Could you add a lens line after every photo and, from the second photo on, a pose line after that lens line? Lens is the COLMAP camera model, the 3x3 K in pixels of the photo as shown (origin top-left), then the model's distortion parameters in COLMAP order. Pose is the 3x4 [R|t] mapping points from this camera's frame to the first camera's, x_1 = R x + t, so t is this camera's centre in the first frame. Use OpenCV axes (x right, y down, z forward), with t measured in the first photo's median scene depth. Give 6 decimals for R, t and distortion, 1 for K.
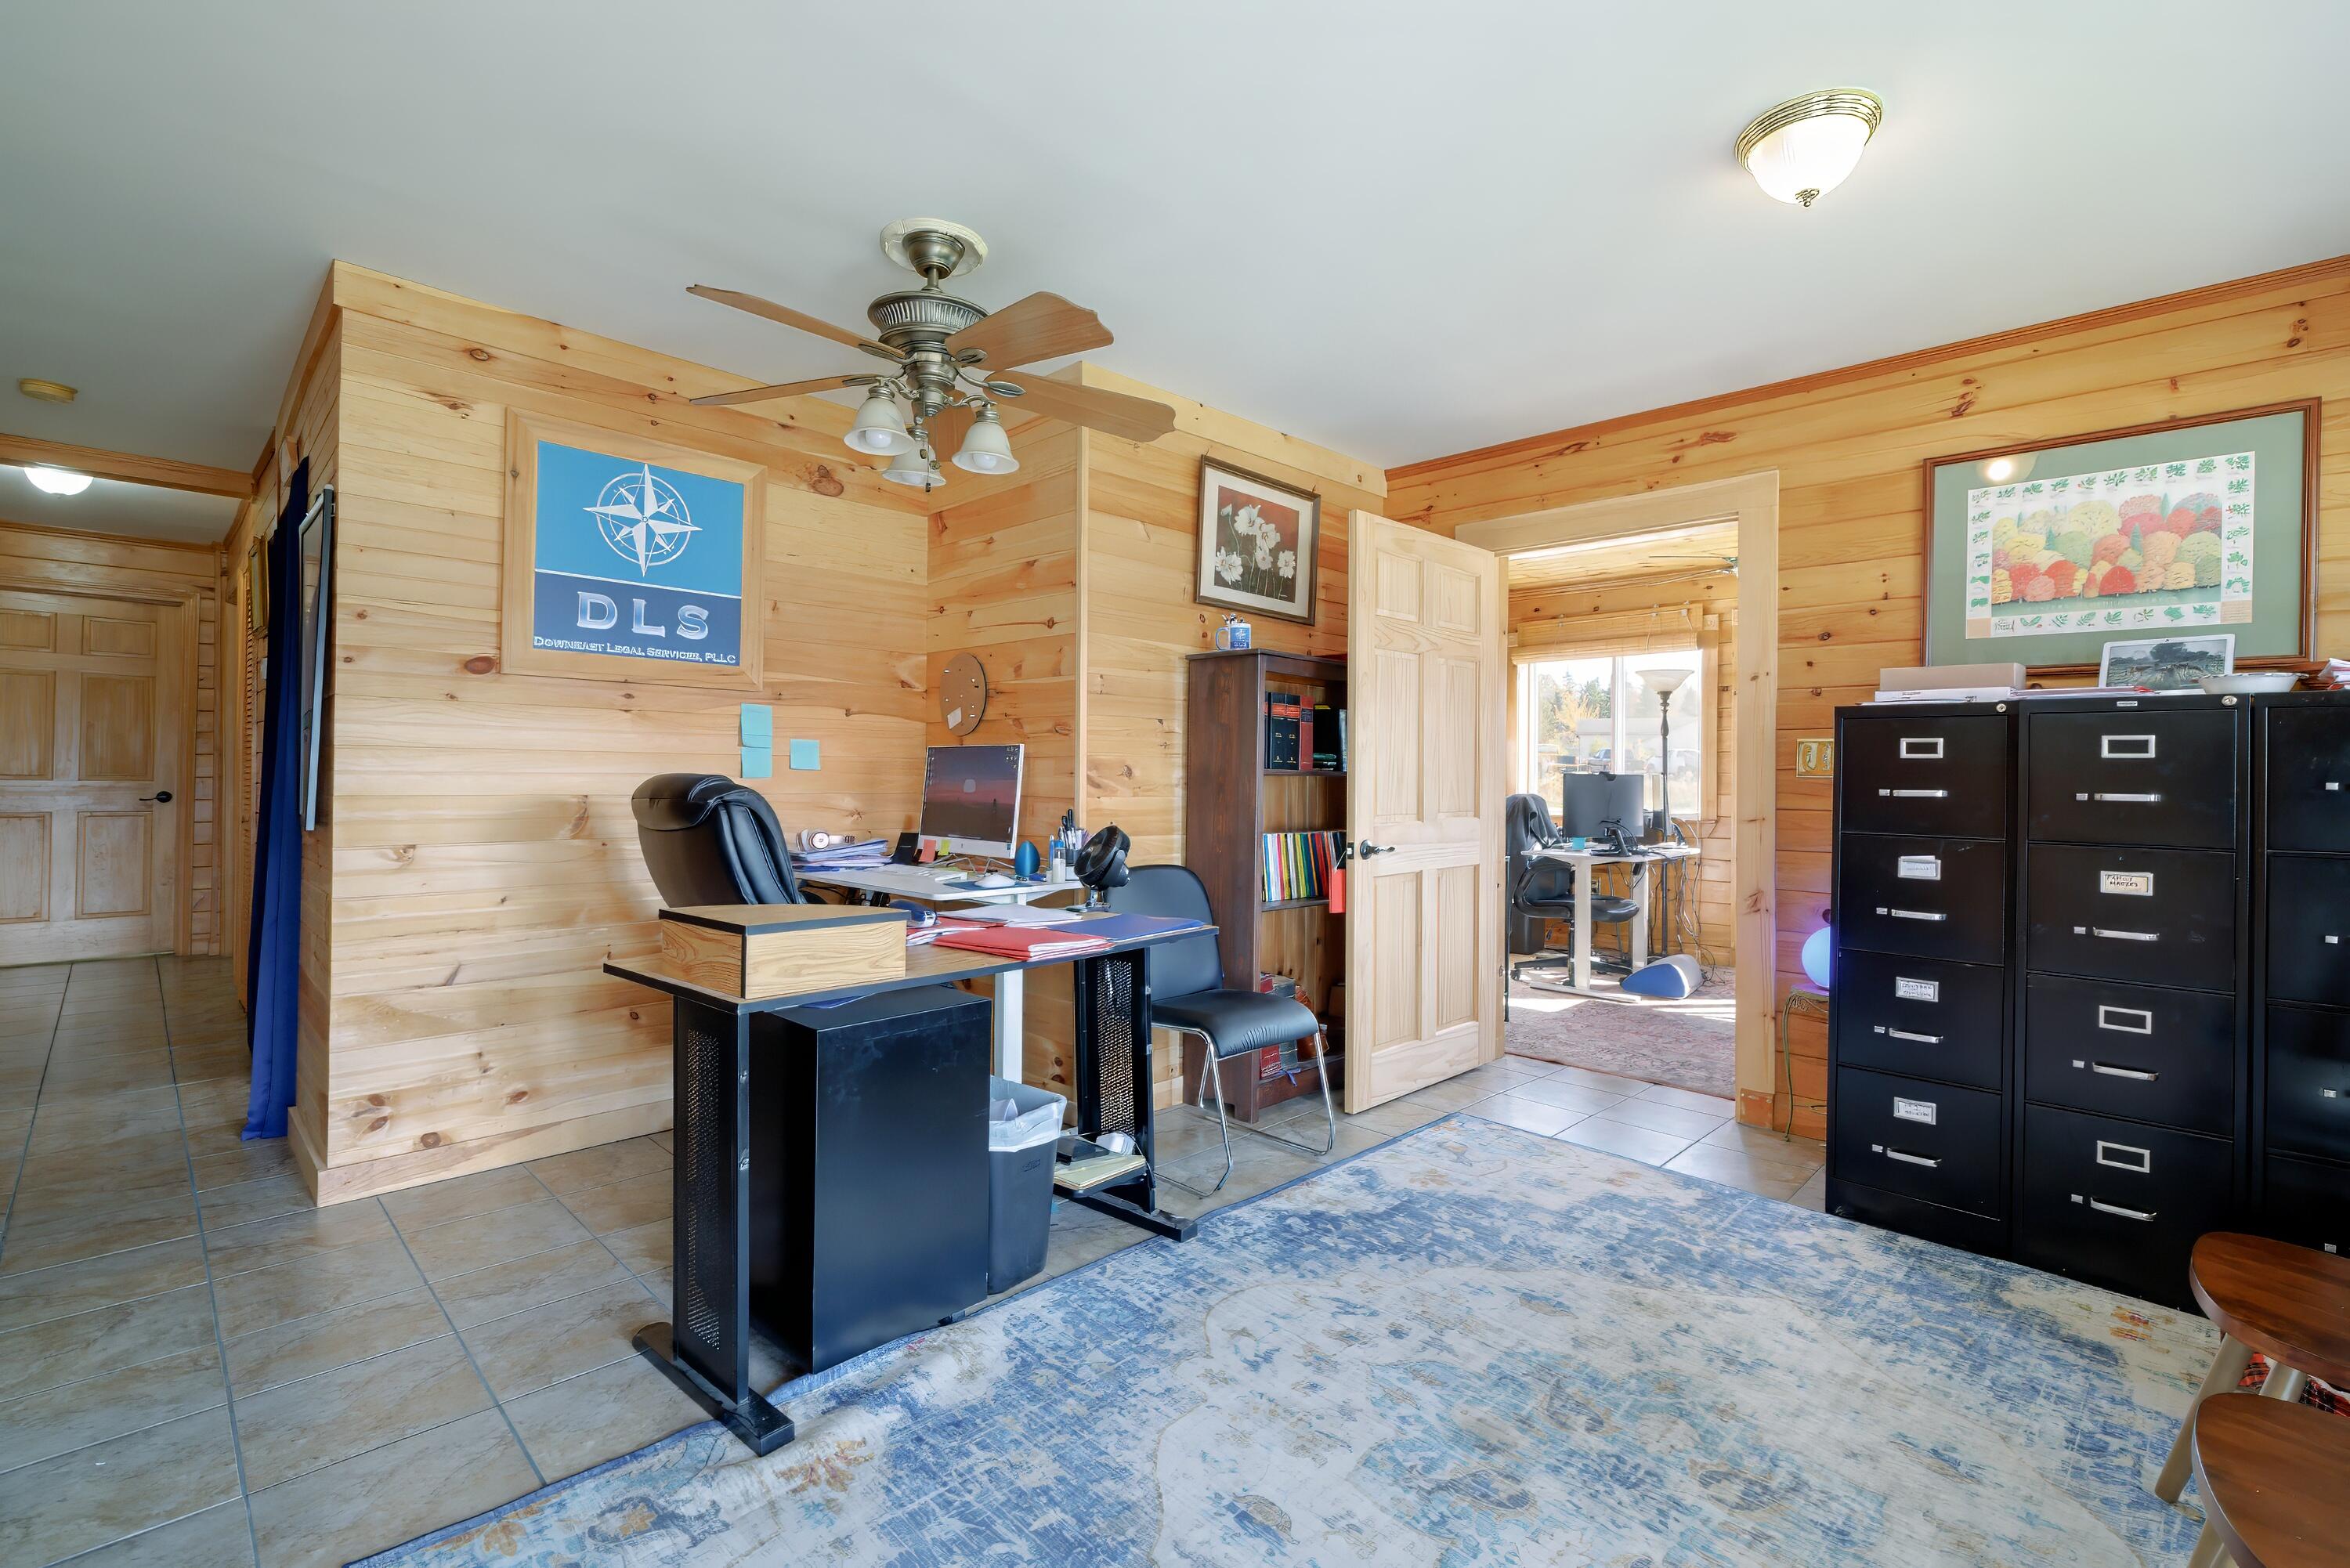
lens RADIAL K [[1061.5, 0, 1175.0], [0, 1061.5, 784.0], [0, 0, 1]] dist [-0.001417, -0.000100]
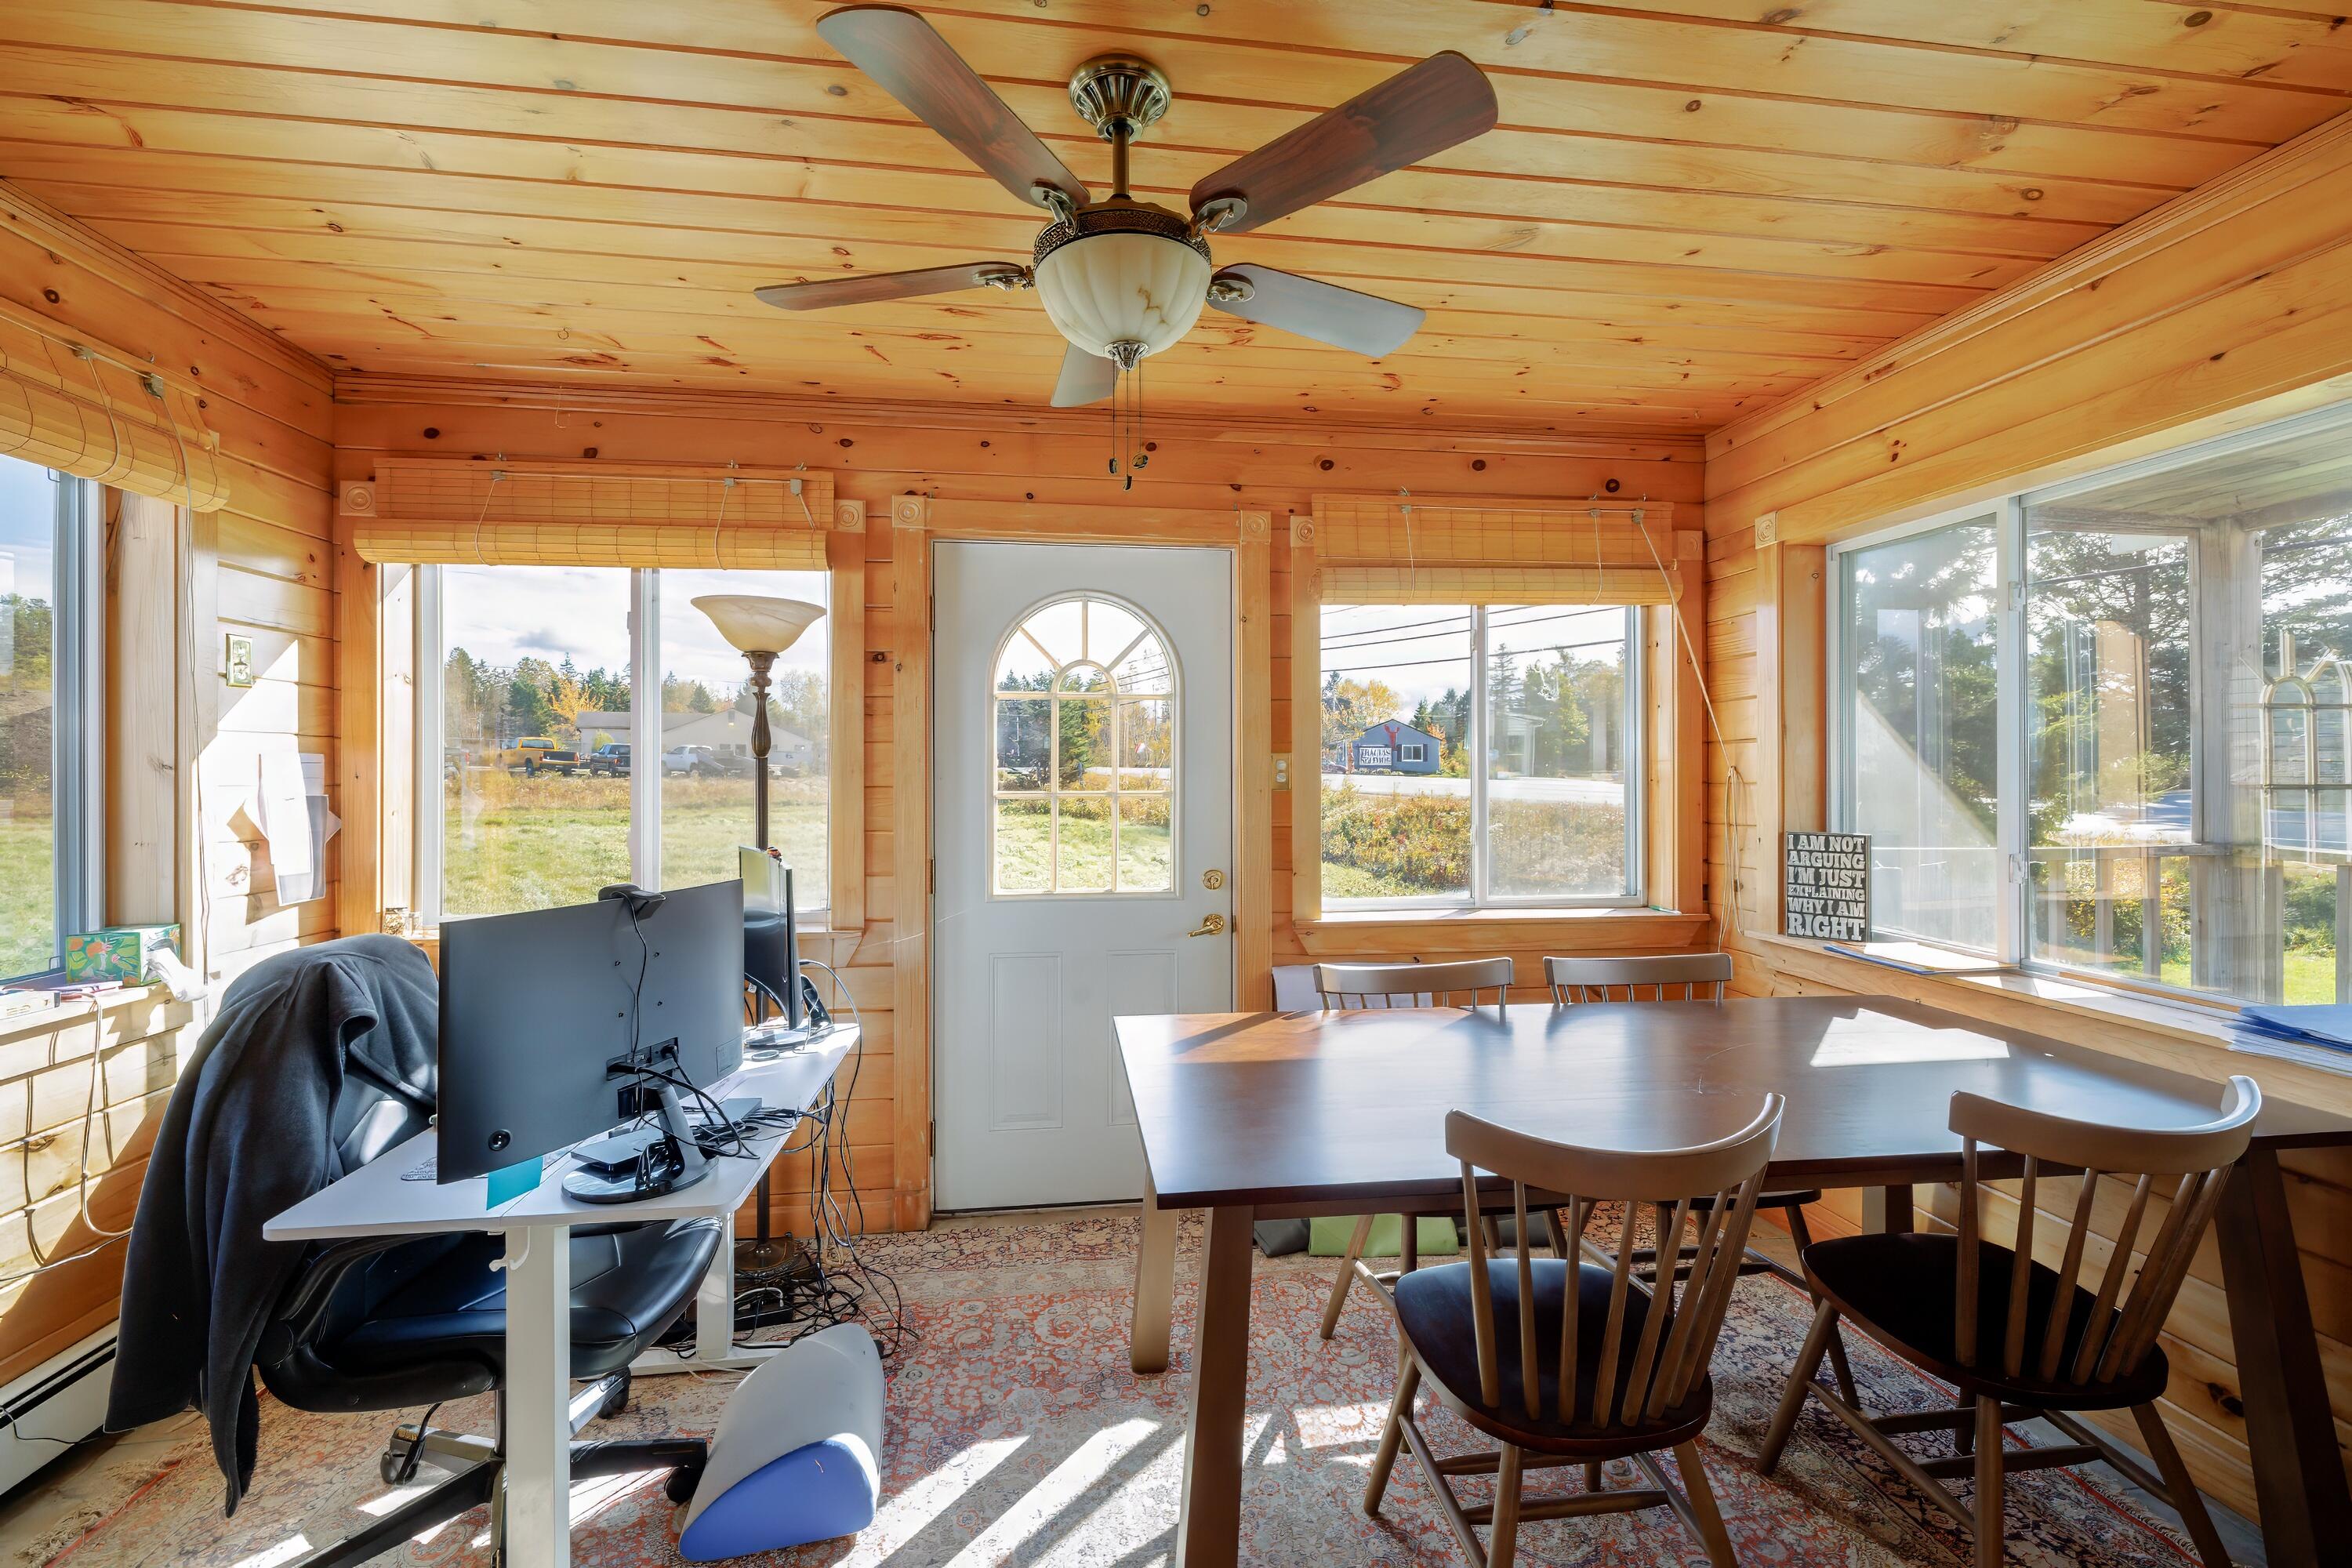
lens RADIAL K [[982.9, 0, 1177.2], [0, 982.9, 770.8], [0, 0, 1]] dist [0.000738, -0.000051]
pose [[0.615925, -0.005166, 0.787788, 0.246164], [0.009174, 0.999958, -0.000616, -0.035959], [-0.787751, 0.007606, 0.615947, 0.611714]]
